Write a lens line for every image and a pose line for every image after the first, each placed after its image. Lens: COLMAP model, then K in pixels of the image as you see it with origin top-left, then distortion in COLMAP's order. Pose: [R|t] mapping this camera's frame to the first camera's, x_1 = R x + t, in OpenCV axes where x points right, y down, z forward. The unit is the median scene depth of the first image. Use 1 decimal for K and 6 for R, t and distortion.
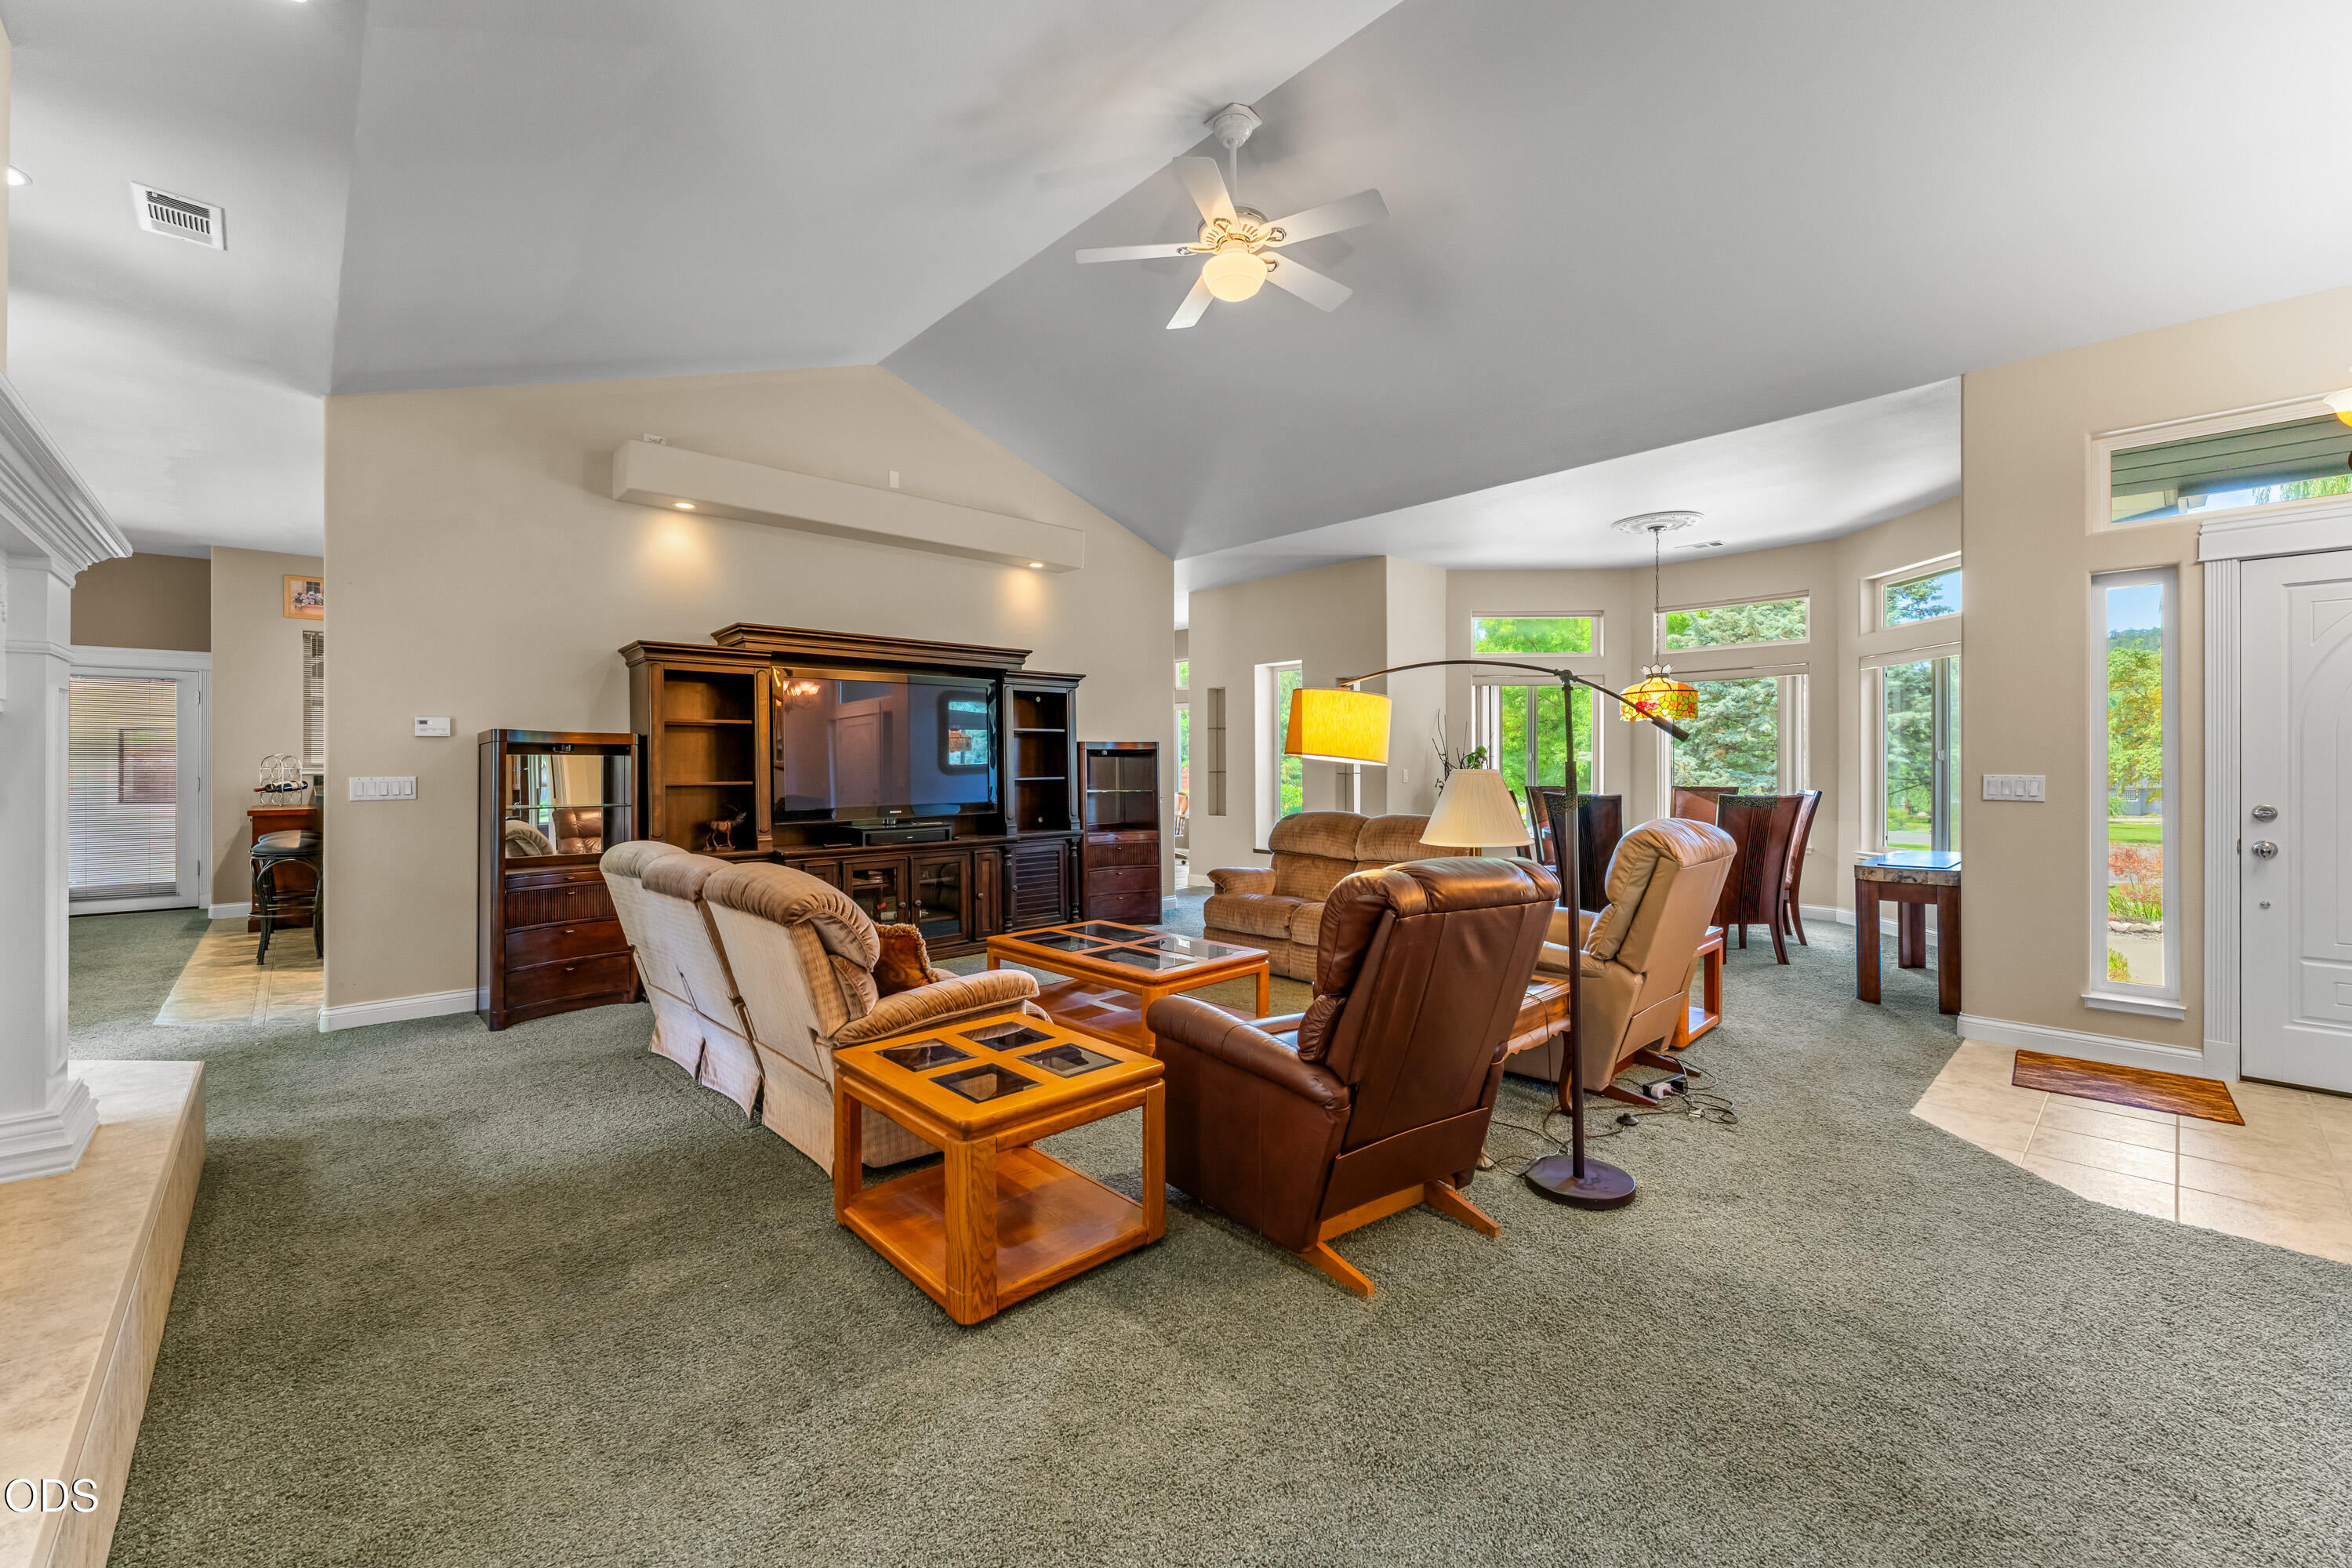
lens RADIAL K [[937.3, 0, 1171.1], [0, 937.3, 760.5], [0, 0, 1]] dist [0.000165, 0.000440]
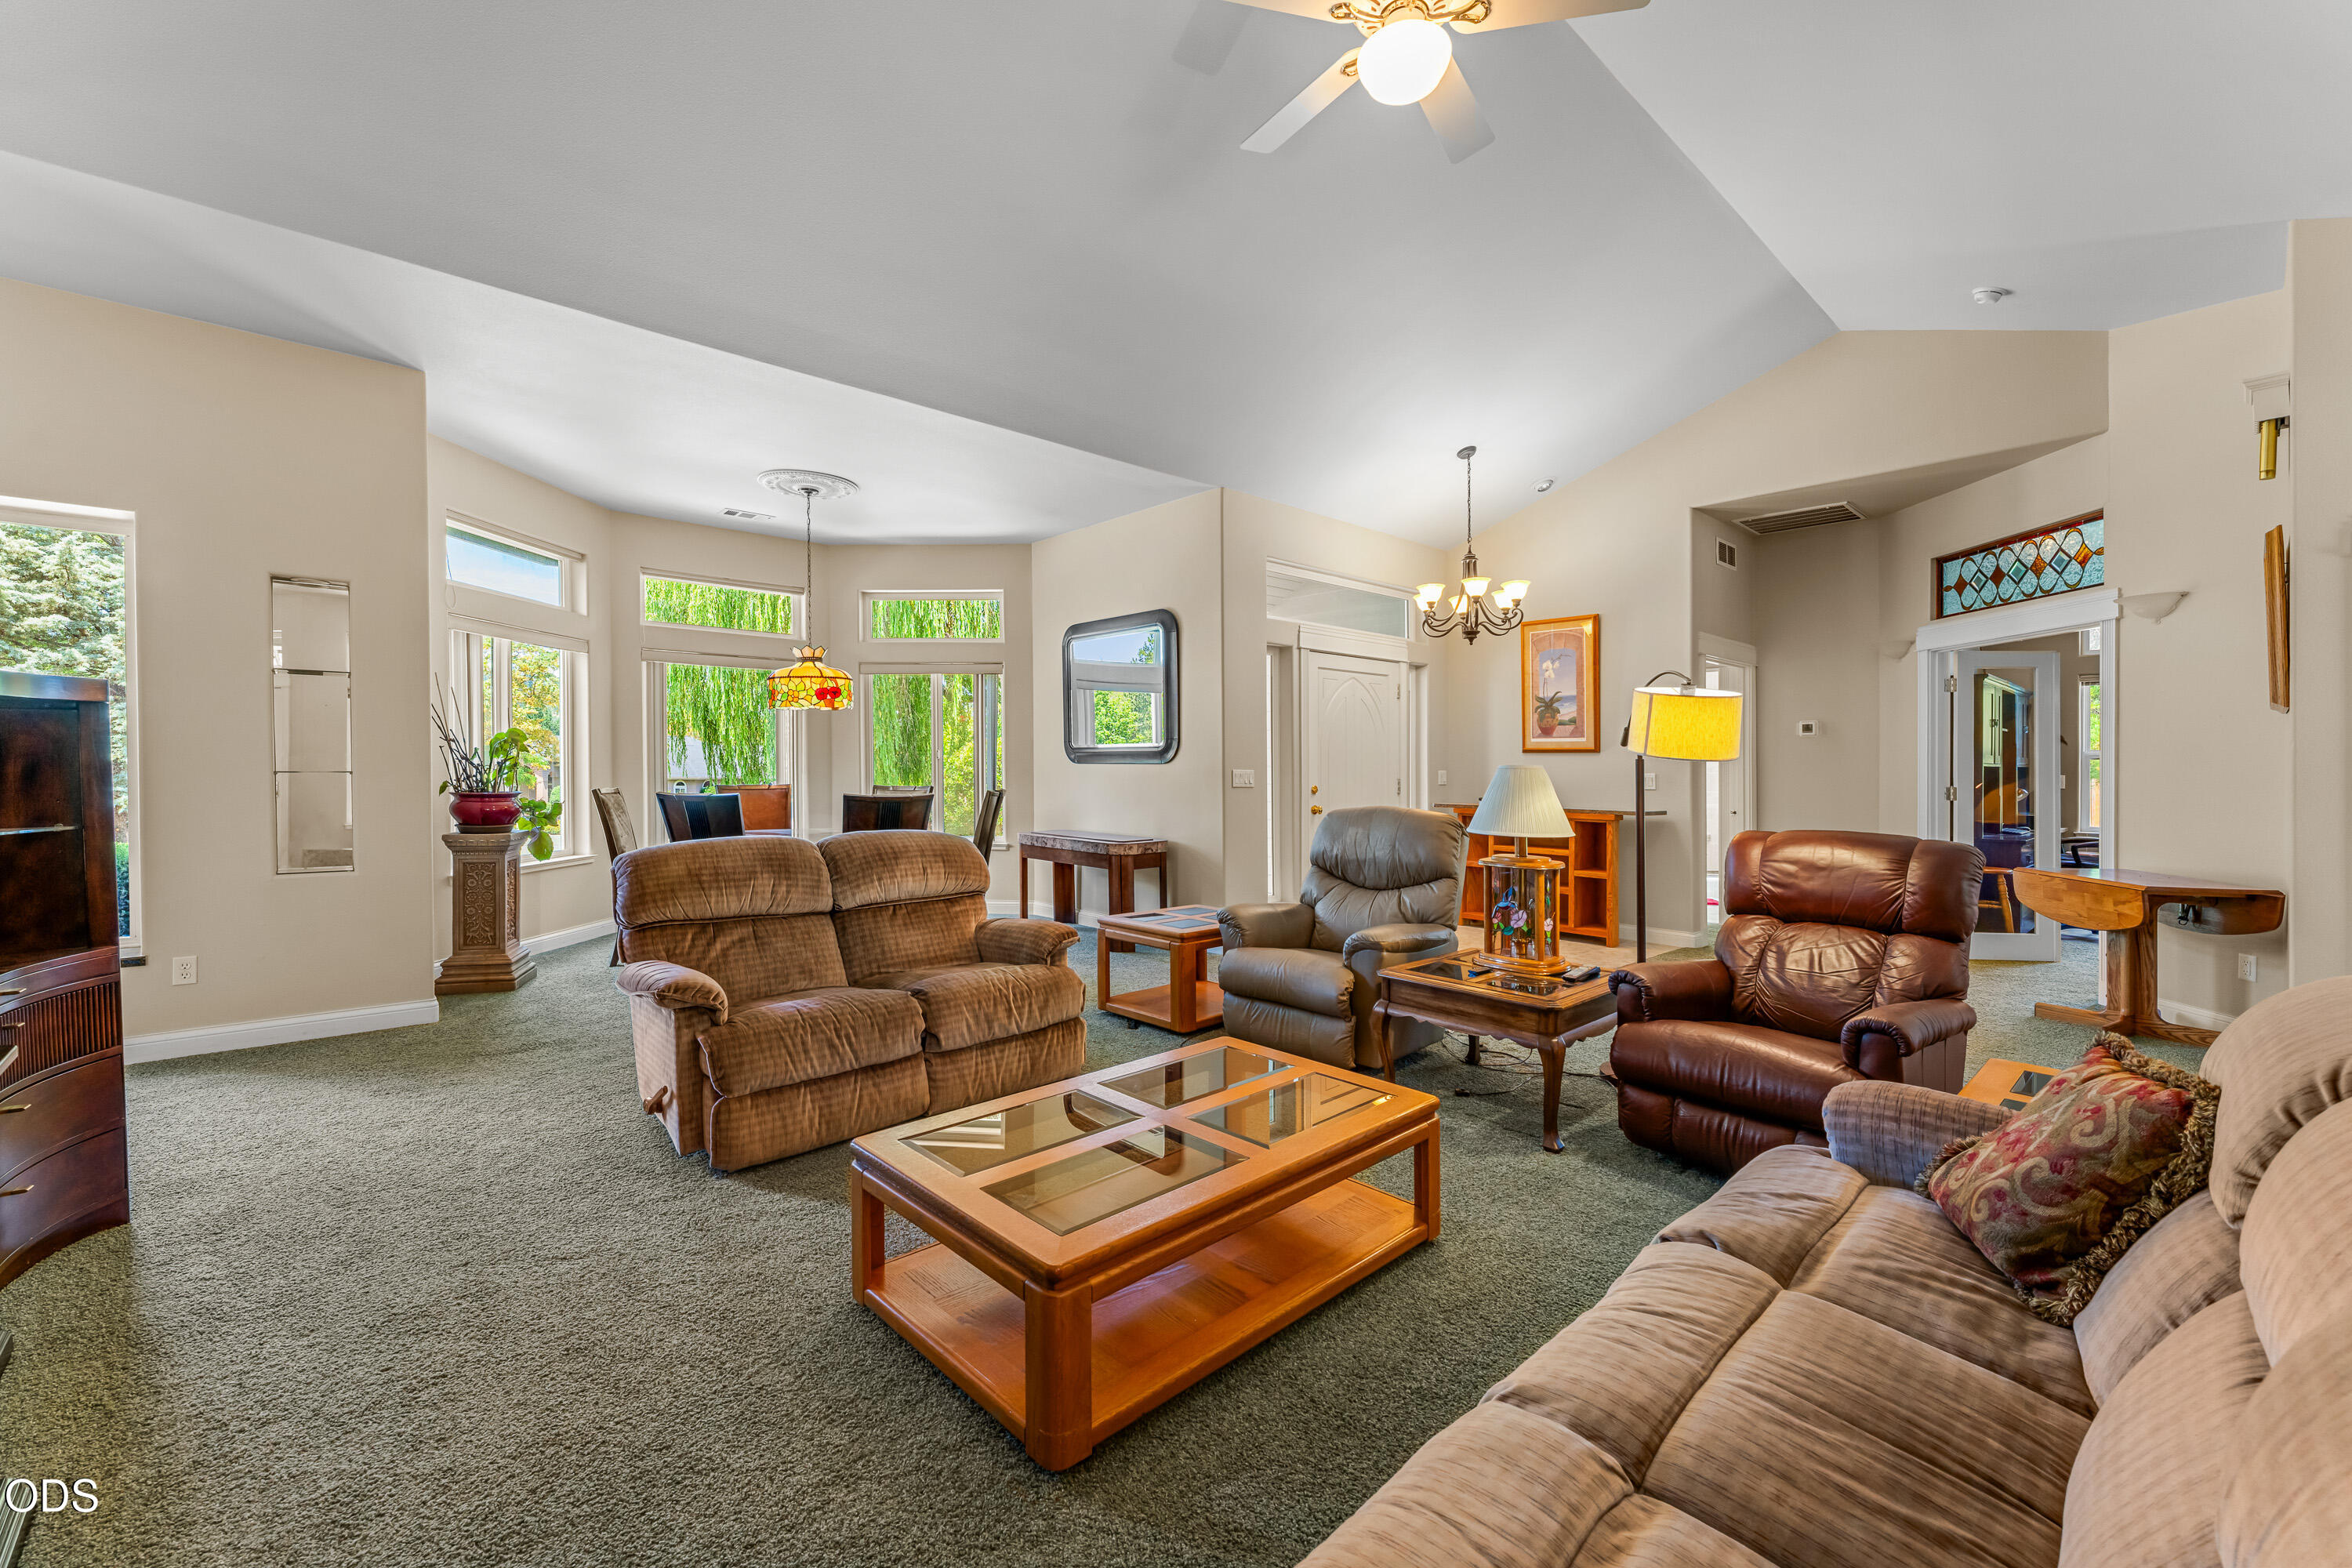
lens RADIAL K [[937.3, 0, 1168.9], [0, 937.3, 758.7], [0, 0, 1]] dist [0.000165, 0.000440]
pose [[0.022163, 0.006826, 0.999731, -0.664311], [-0.009053, 0.999937, -0.006627, 0.009656], [-0.999713, -0.008904, 0.022223, 1.209210]]
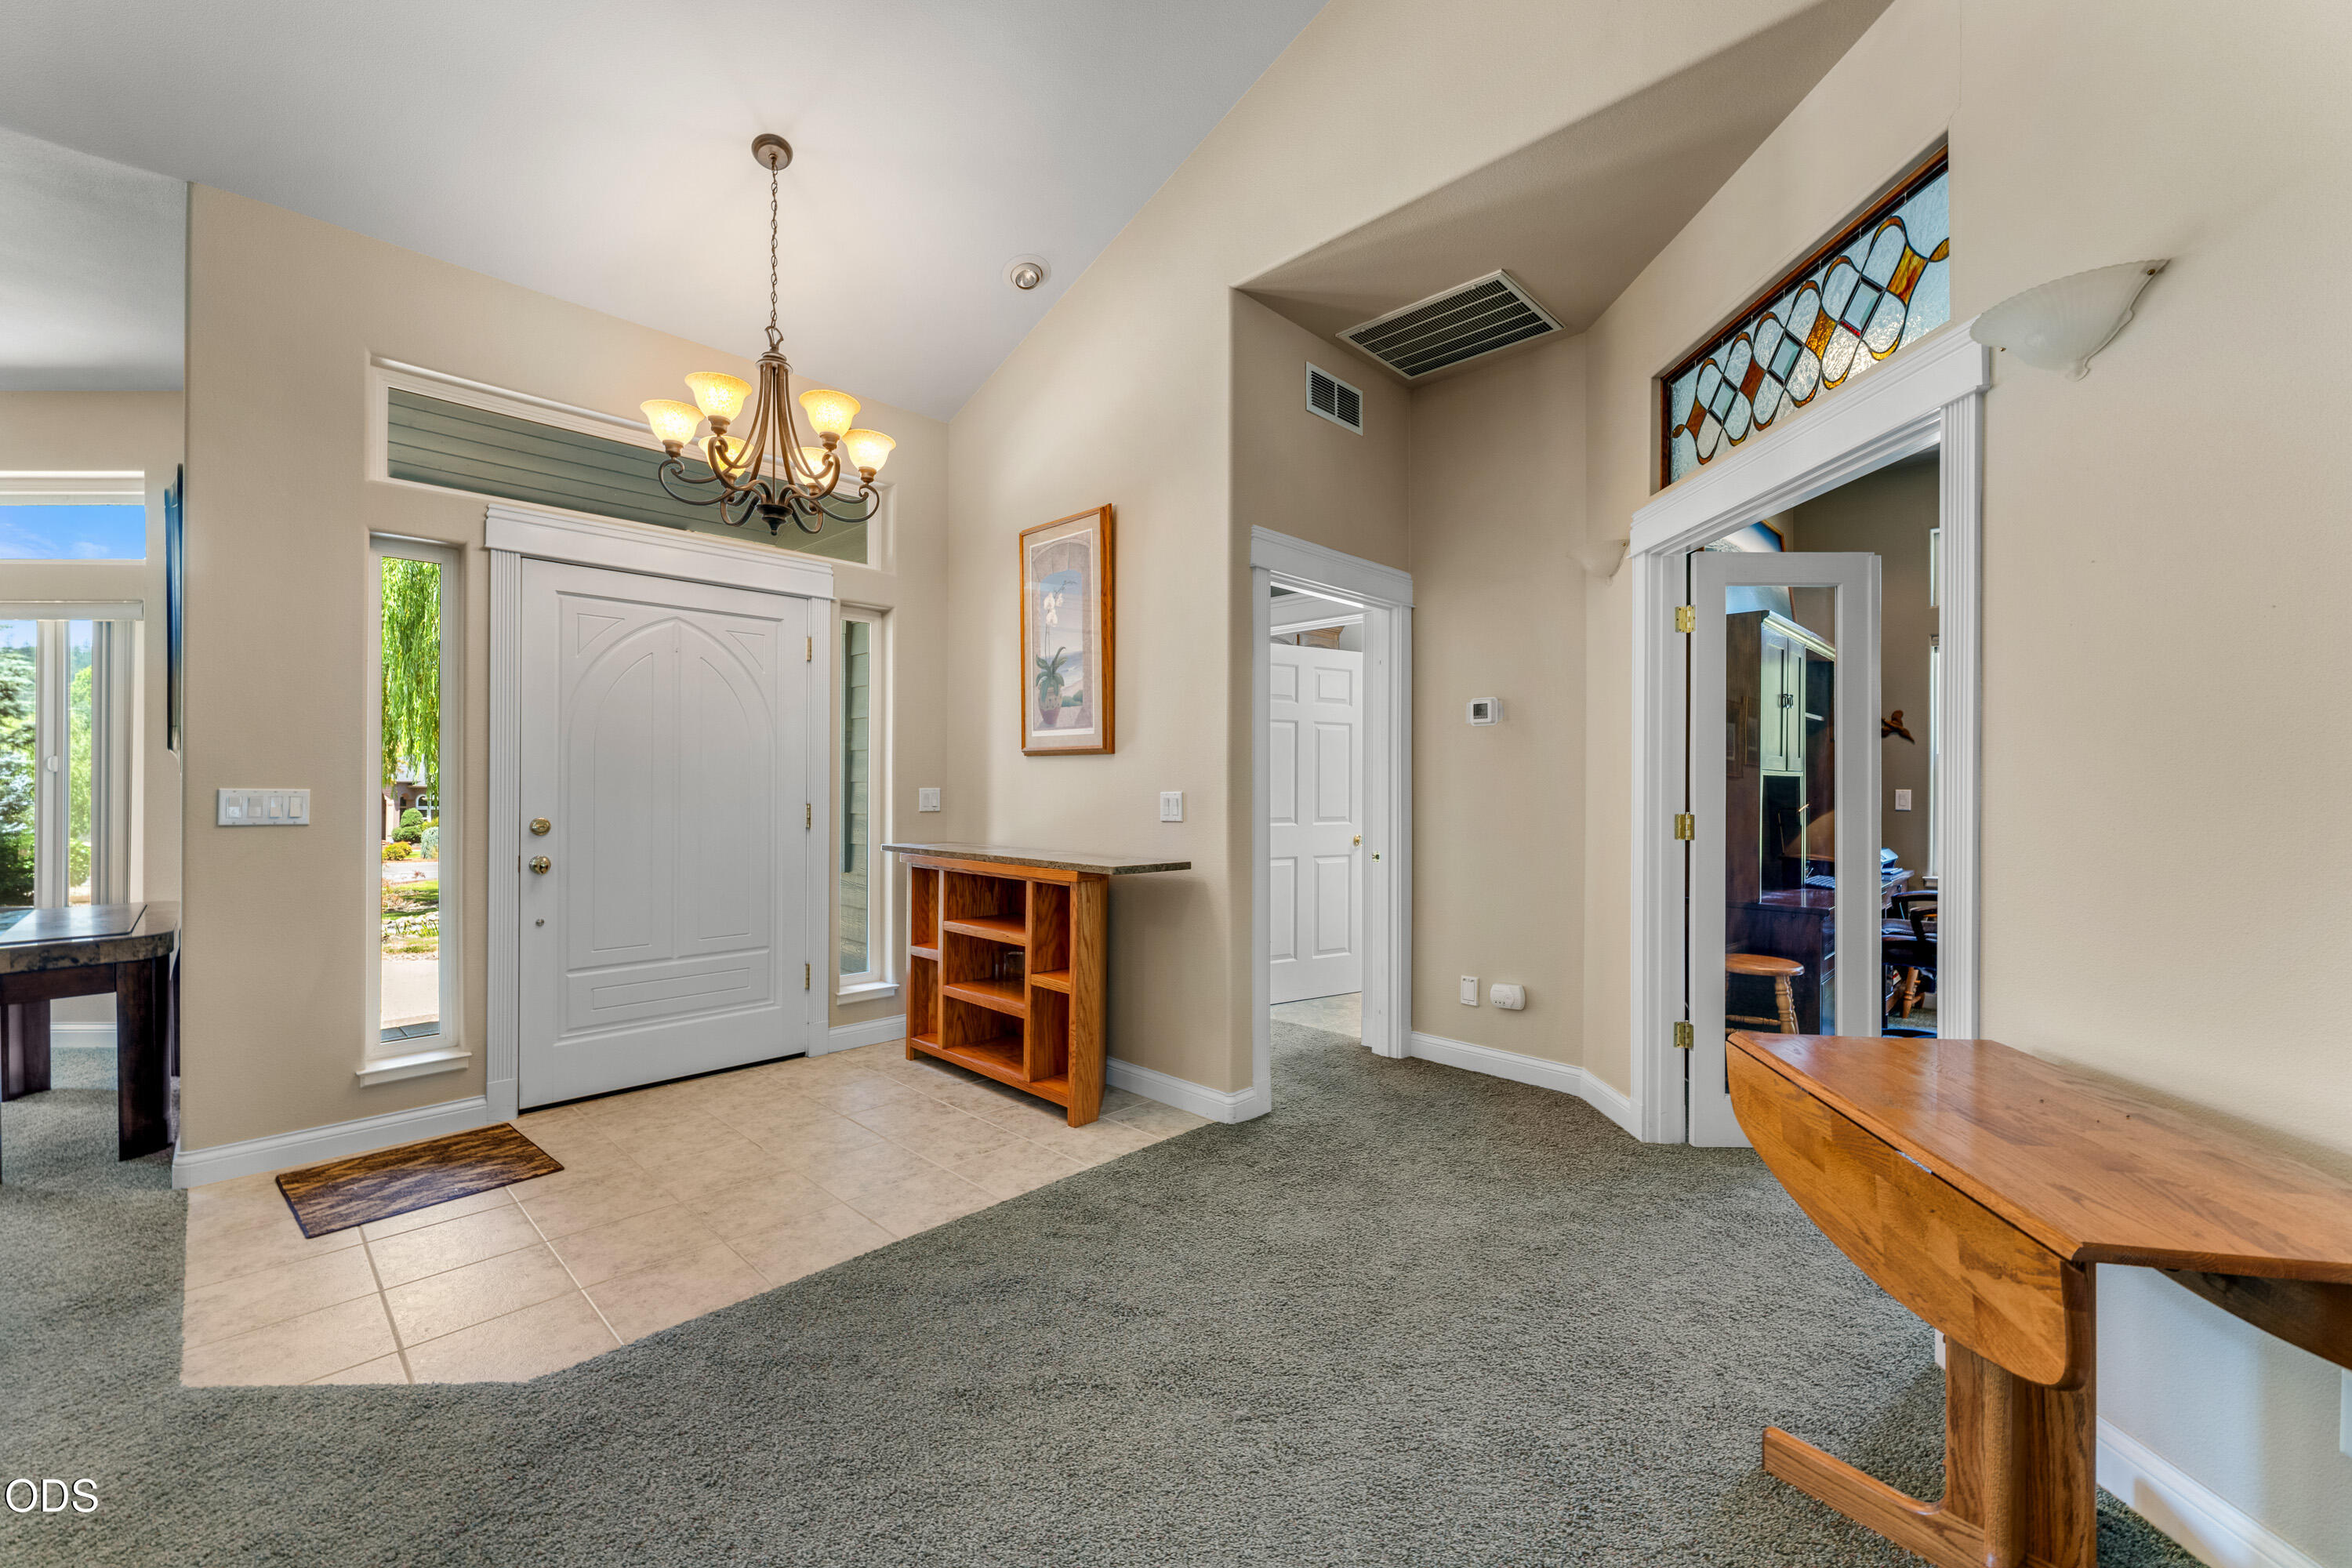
lens RADIAL K [[937.3, 0, 1174.3], [0, 937.3, 780.2], [0, 0, 1]] dist [0.000165, 0.000440]
pose [[-0.051761, 0.002870, 0.998655, 0.172987], [-0.004170, 0.999987, -0.003090, 0.008925], [-0.998651, -0.004324, -0.051748, 0.392450]]
